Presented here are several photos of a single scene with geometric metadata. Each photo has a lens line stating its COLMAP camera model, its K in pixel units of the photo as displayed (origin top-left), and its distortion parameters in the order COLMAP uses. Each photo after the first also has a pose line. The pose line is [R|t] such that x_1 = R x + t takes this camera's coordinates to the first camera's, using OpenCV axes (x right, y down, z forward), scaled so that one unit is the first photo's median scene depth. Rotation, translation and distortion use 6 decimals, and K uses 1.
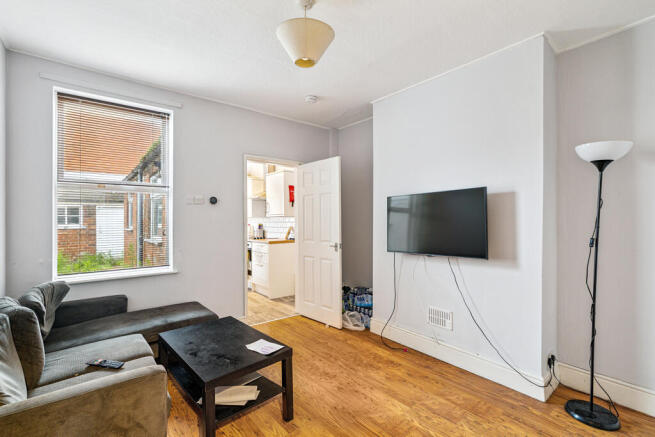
lens RADIAL K [[296.7, 0, 327.5], [0, 296.7, 218.5], [0, 0, 1]] dist [0.021095, 0.000001]
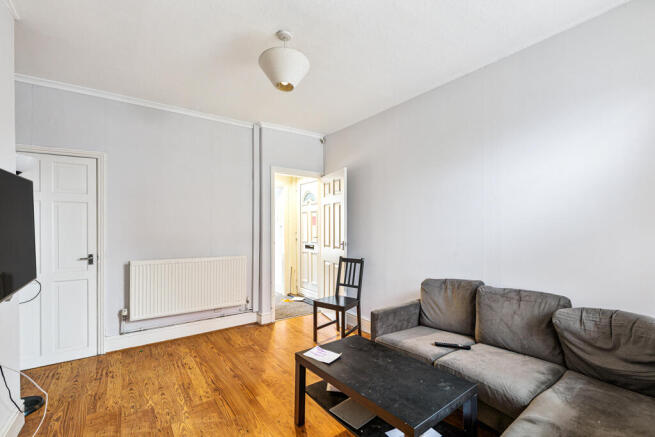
lens RADIAL K [[296.7, 0, 327.5], [0, 296.7, 218.5], [0, 0, 1]] dist [0.021095, 0.000001]
pose [[-0.995367, 0.004257, 0.096057, -0.312823], [0.003993, 0.999988, -0.002944, -0.012955], [-0.096068, -0.002546, -0.995371, 1.927754]]
